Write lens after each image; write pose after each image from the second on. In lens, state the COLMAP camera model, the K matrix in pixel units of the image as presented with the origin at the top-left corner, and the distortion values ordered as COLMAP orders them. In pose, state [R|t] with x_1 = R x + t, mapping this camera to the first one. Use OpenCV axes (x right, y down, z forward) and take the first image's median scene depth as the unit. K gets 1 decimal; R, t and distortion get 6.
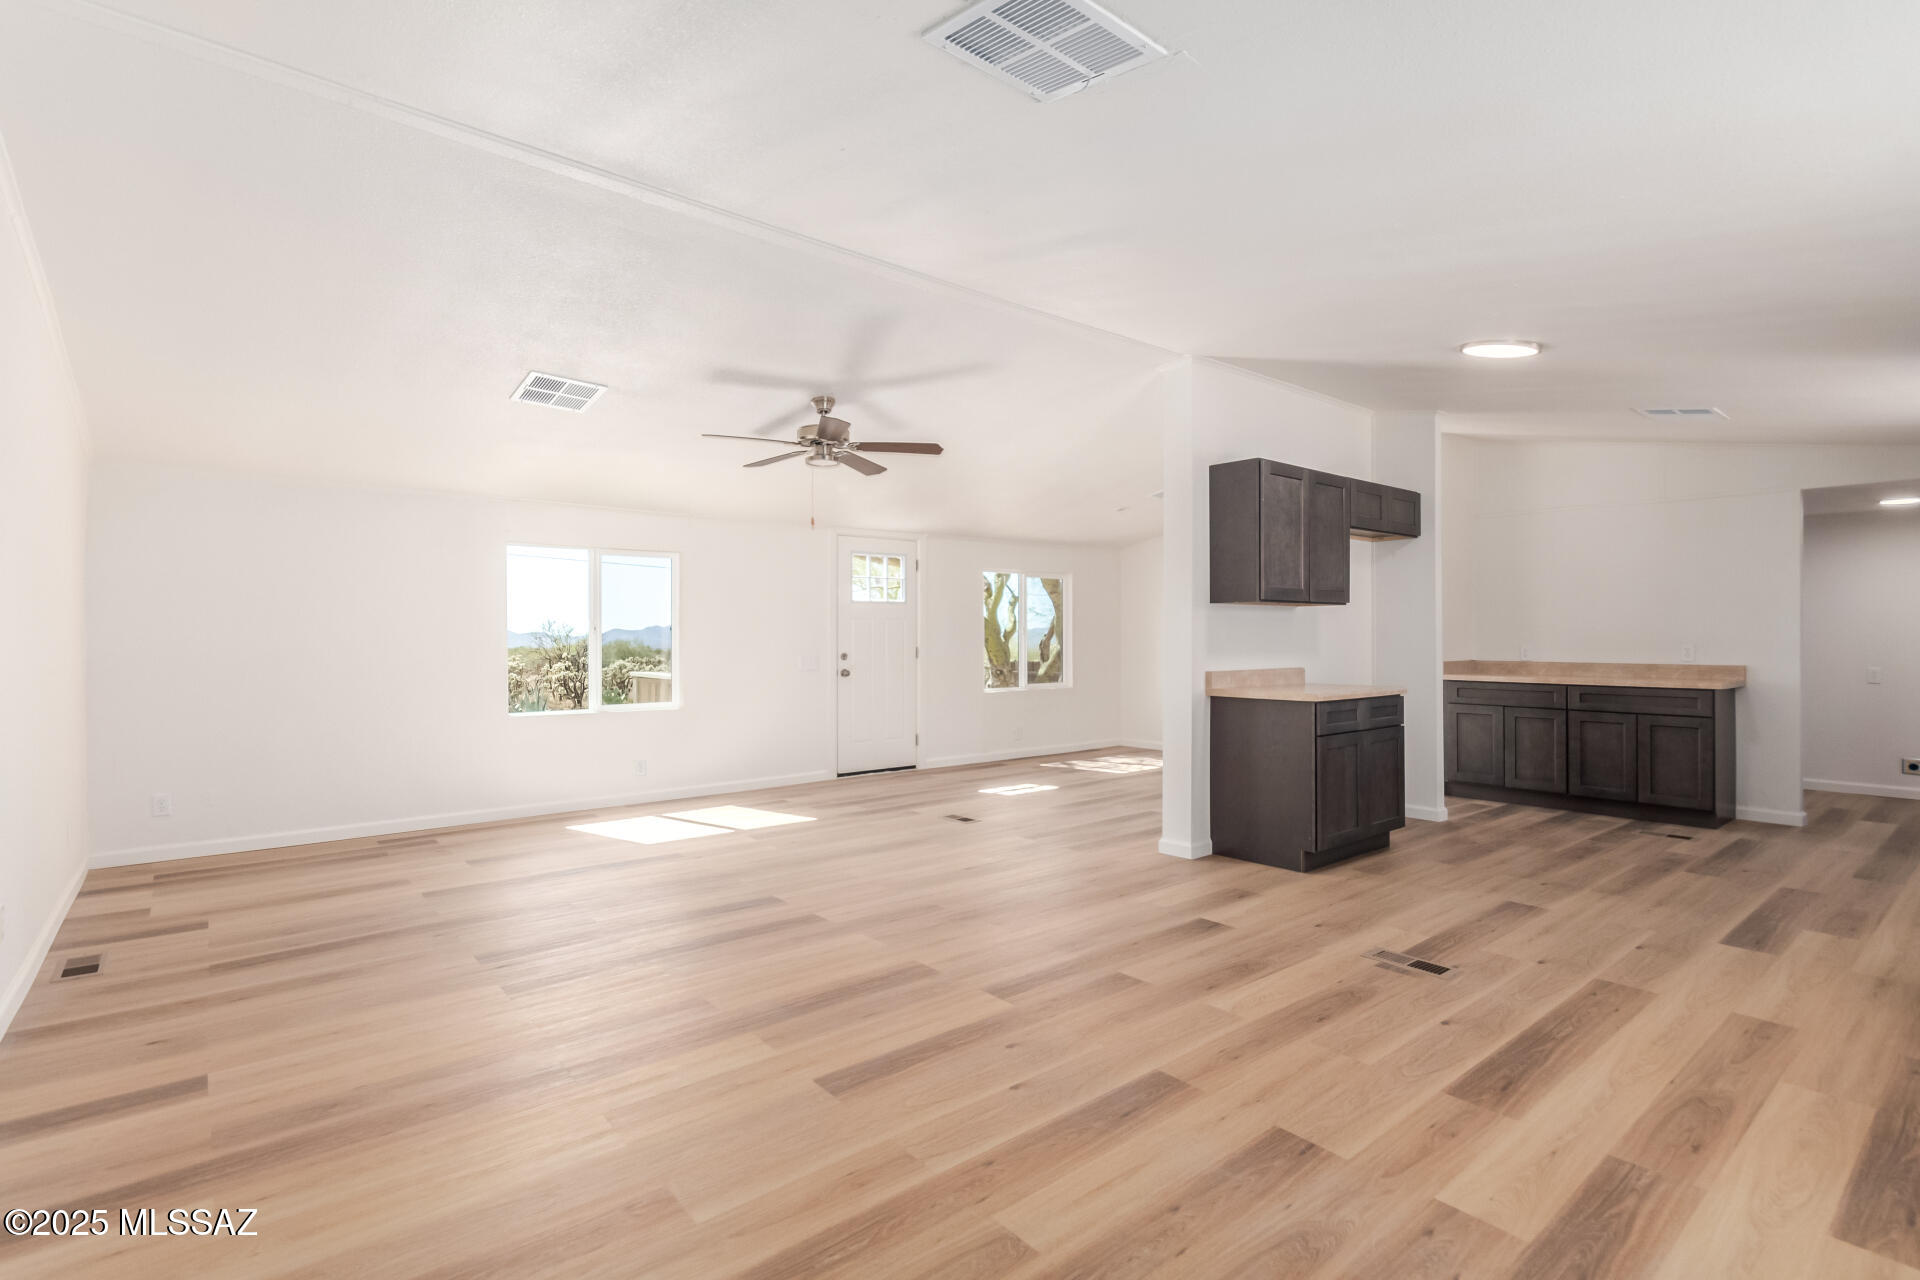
lens RADIAL K [[899.0, 0, 943.5], [0, 899.0, 633.4], [0, 0, 1]] dist [0.005218, -0.000010]
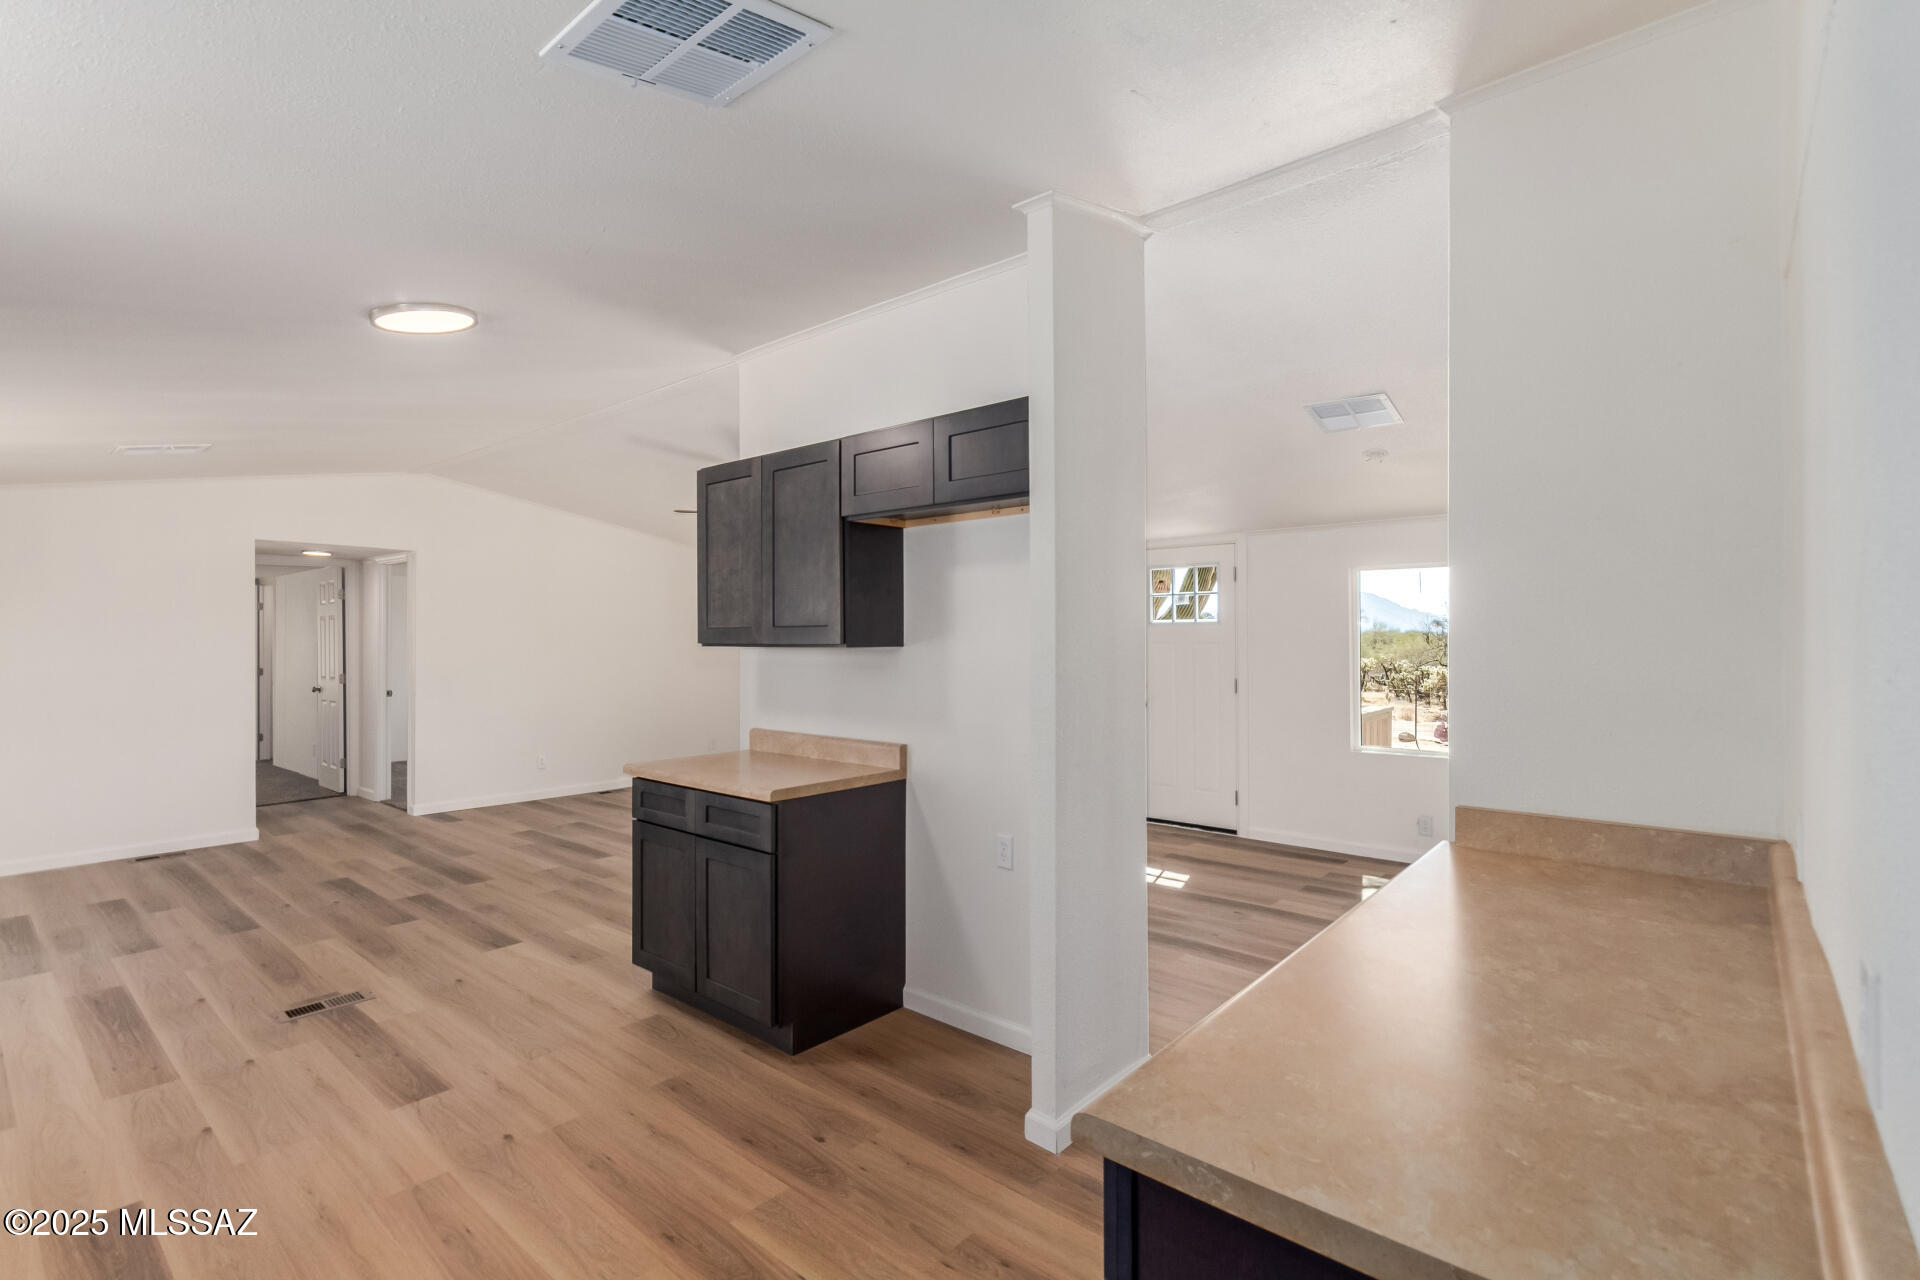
lens RADIAL K [[886.3, 0, 960.0], [0, 886.3, 640.0], [0, 0, 1]] dist [0.004516, -0.000610]
pose [[0.181026, 0.002939, -0.983474, 1.109086], [0.010866, 0.999929, 0.004988, -0.040640], [0.983418, -0.011589, 0.180981, 1.022430]]
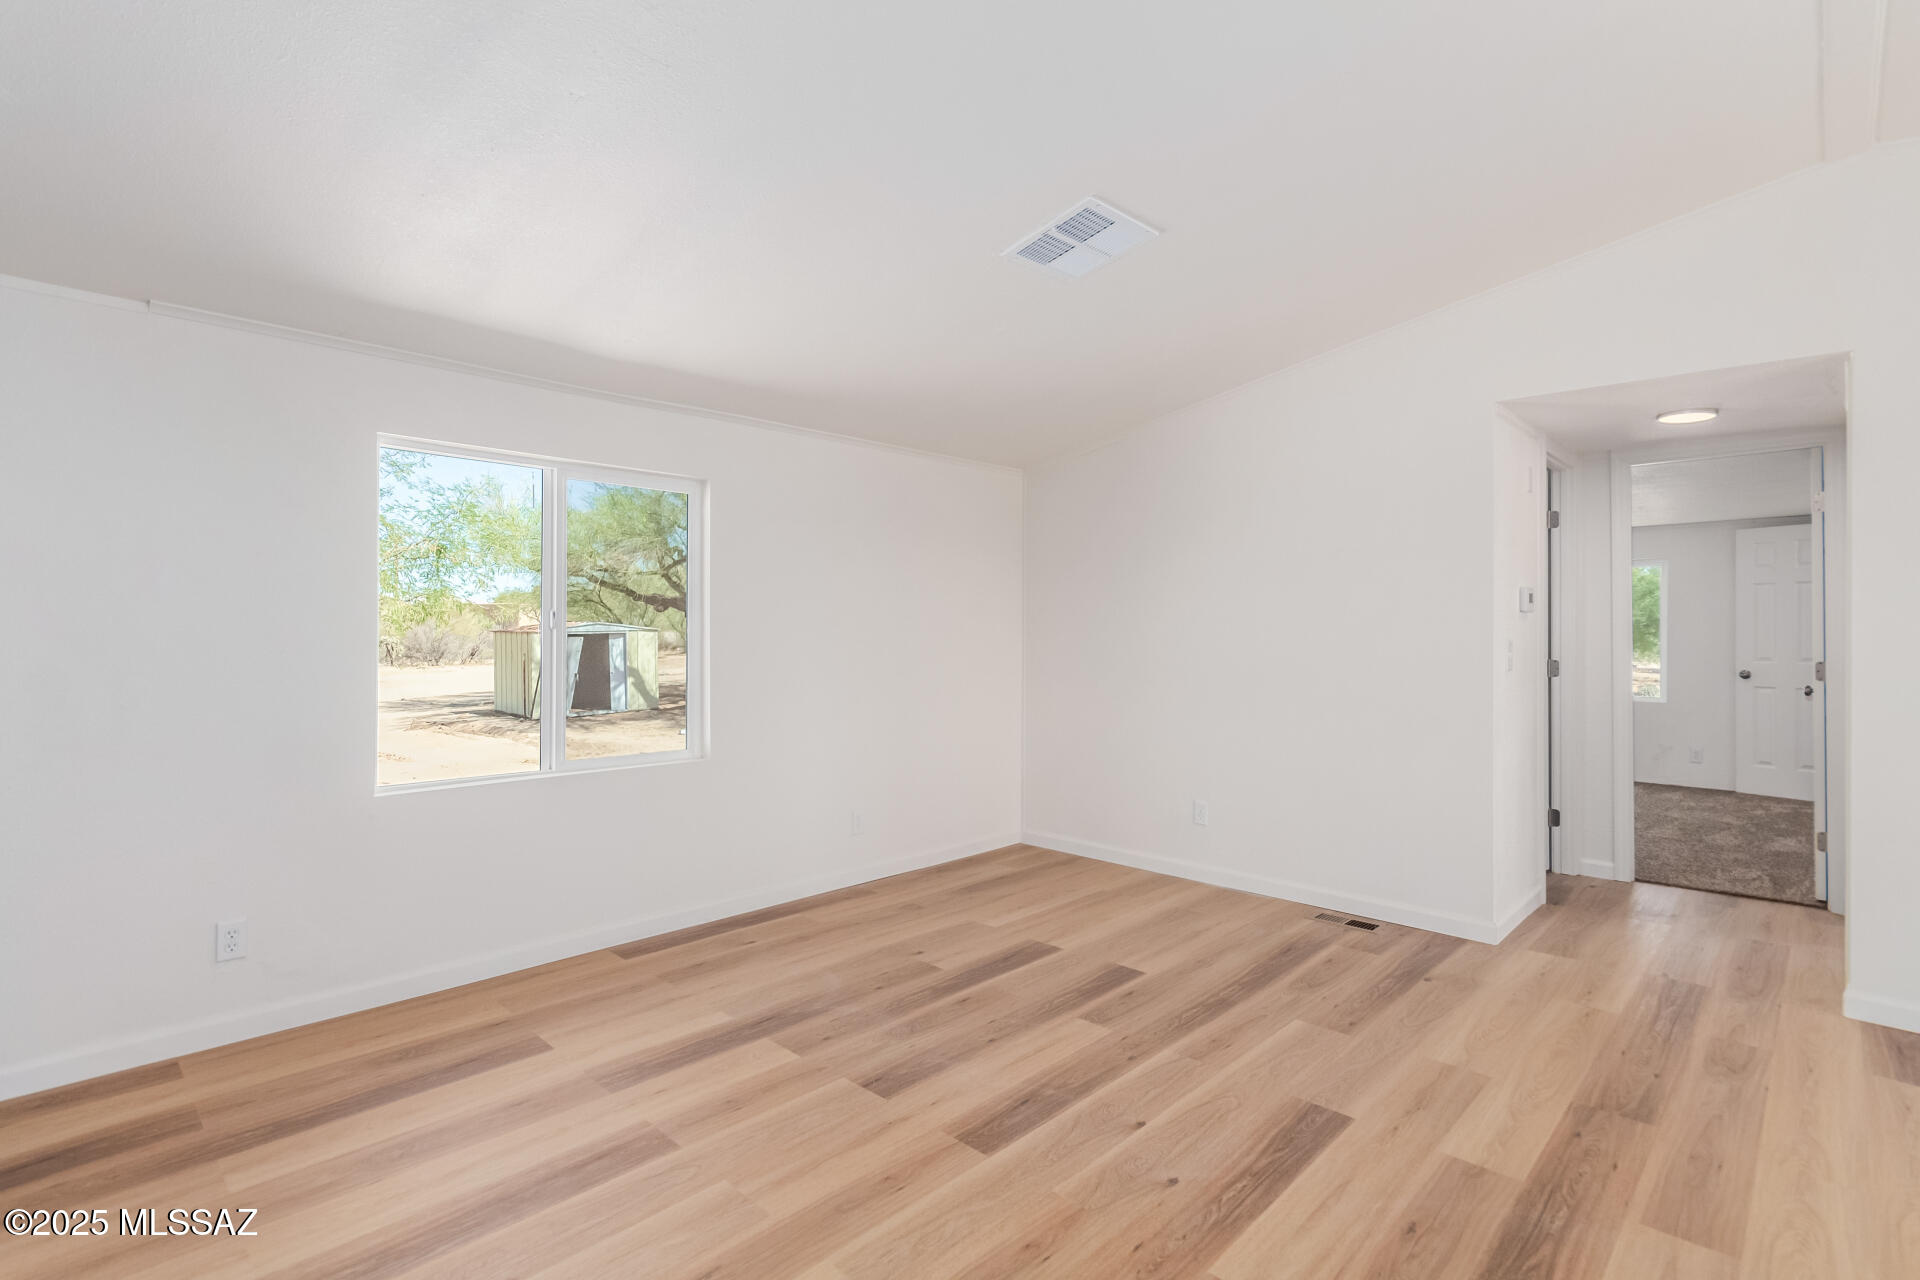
lens RADIAL K [[912.1, 0, 960.0], [0, 912.1, 640.0], [0, 0, 1]] dist [0.008045, -0.000063]
pose [[-0.992254, 0.001580, -0.124219, 0.183520], [0.000523, 0.999963, 0.008549, -0.003690], [0.124228, 0.008417, -0.992218, 0.917671]]
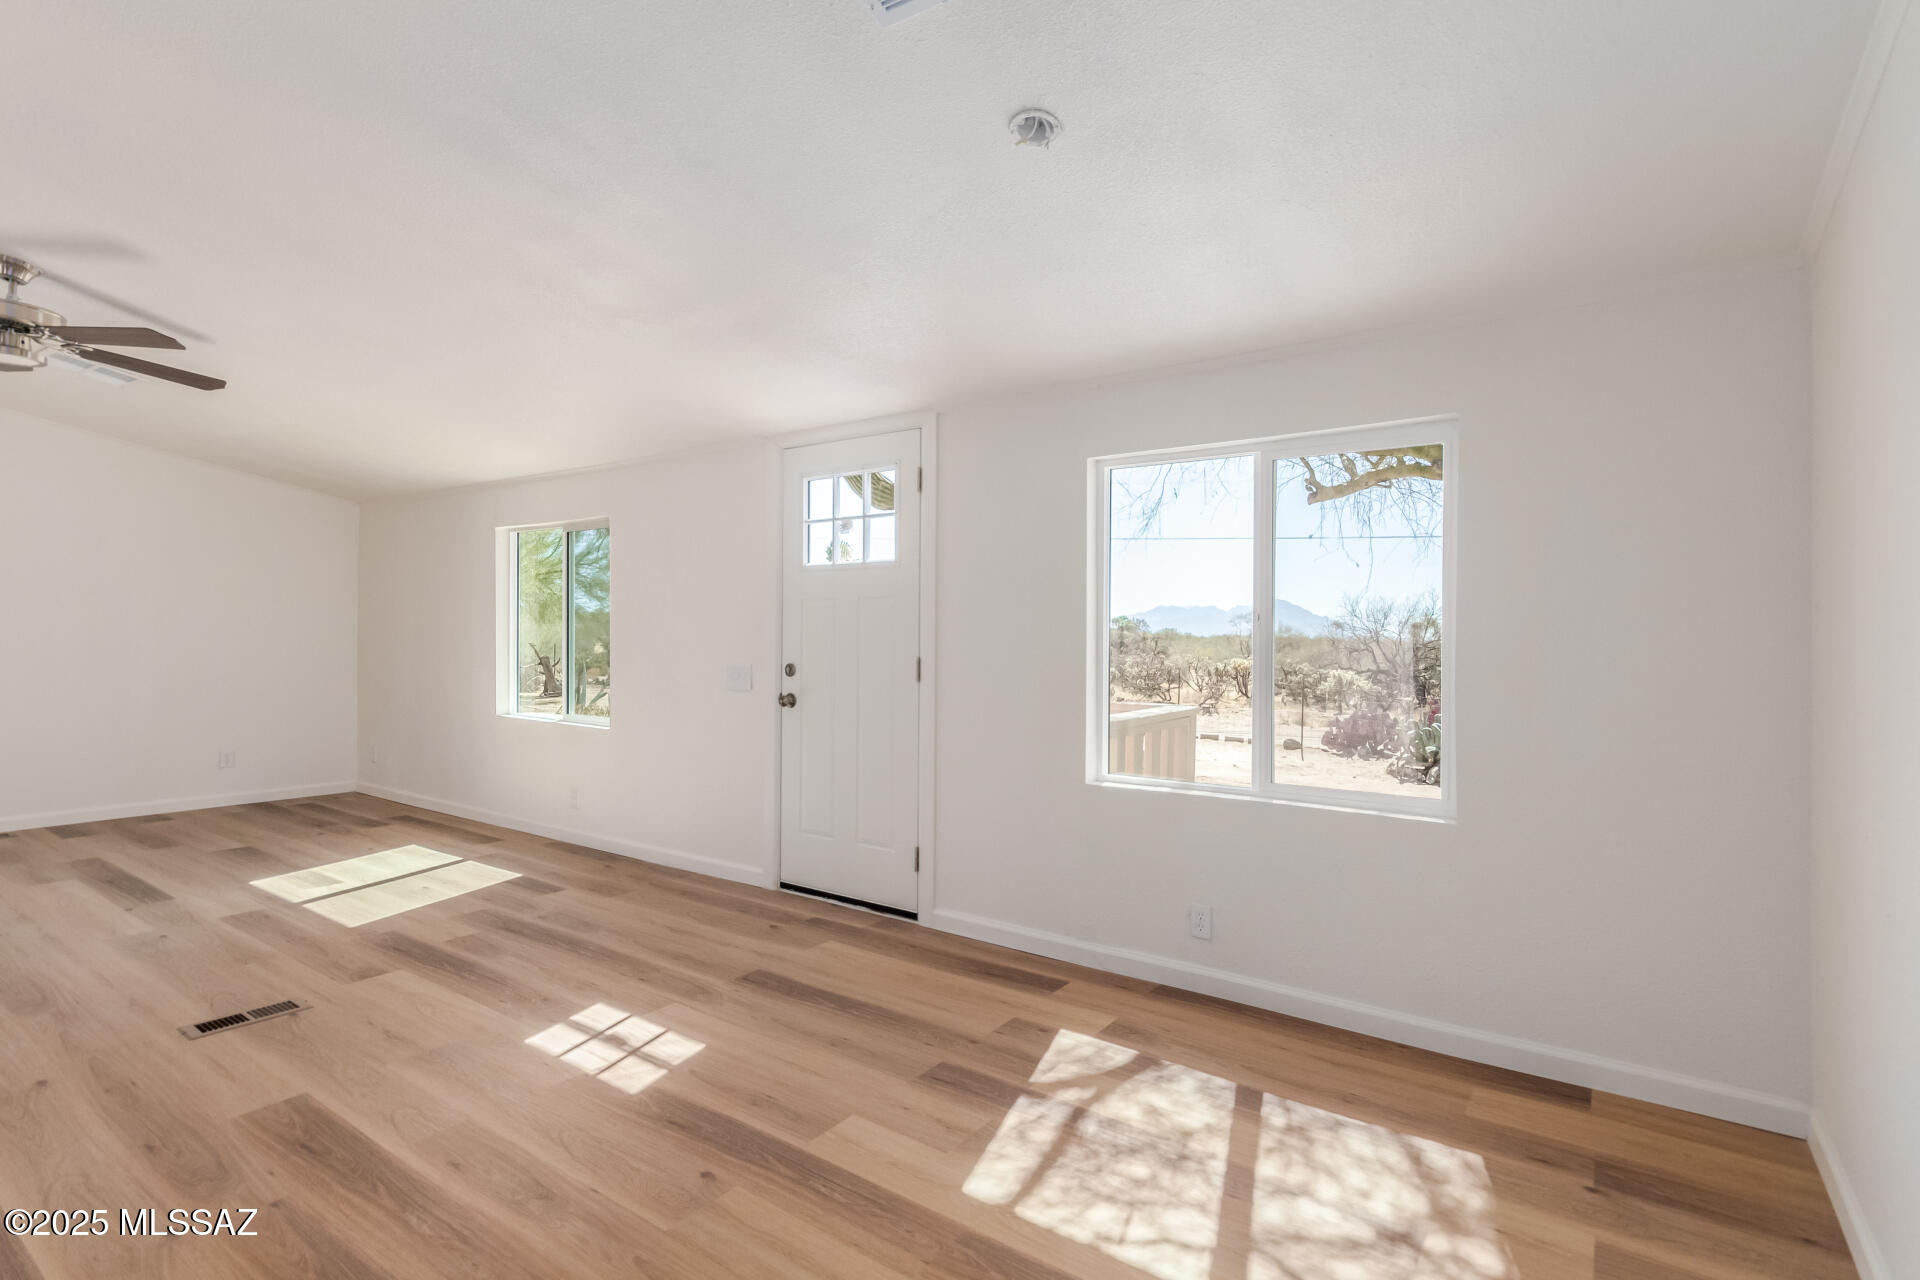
lens RADIAL K [[912.1, 0, 960.0], [0, 912.1, 640.0], [0, 0, 1]] dist [0.008045, -0.000063]
pose [[0.274588, 0.005853, -0.961544, 0.687673], [-0.003396, 0.999981, 0.005117, 0.006647], [0.961556, 0.001861, 0.274603, 1.456575]]
